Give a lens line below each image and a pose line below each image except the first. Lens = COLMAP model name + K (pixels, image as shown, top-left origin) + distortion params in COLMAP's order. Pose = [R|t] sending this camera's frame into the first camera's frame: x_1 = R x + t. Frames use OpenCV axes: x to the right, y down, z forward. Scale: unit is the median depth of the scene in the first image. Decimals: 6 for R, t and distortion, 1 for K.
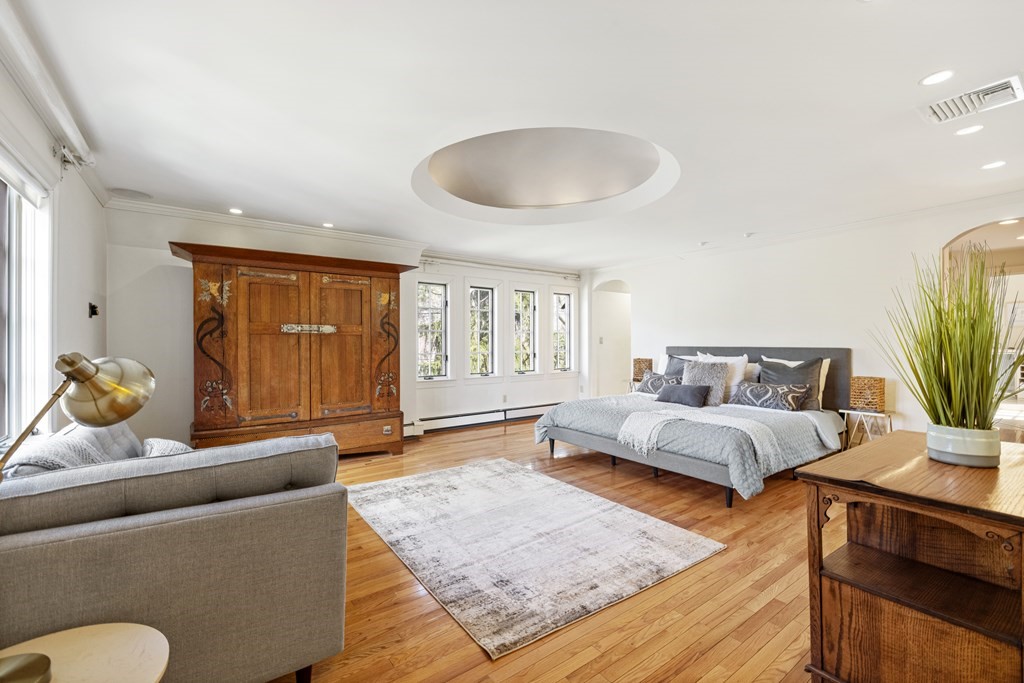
lens RADIAL K [[440.0, 0, 511.9], [0, 440.0, 338.8], [0, 0, 1]] dist [0.003428, 0.000543]
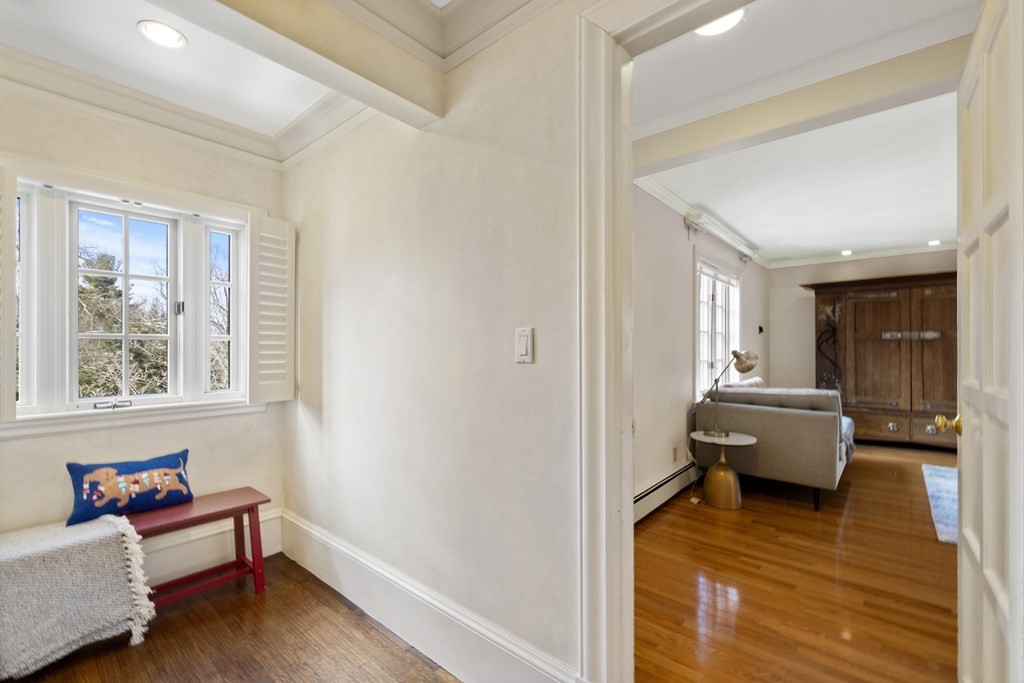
lens RADIAL K [[440.0, 0, 509.4], [0, 440.0, 345.4], [0, 0, 1]] dist [0.003428, 0.000543]
pose [[0.242328, -0.008433, -0.970158, 0.478890], [0.008903, 0.999939, -0.006468, 0.002790], [0.970154, -0.007070, 0.242388, -0.383106]]
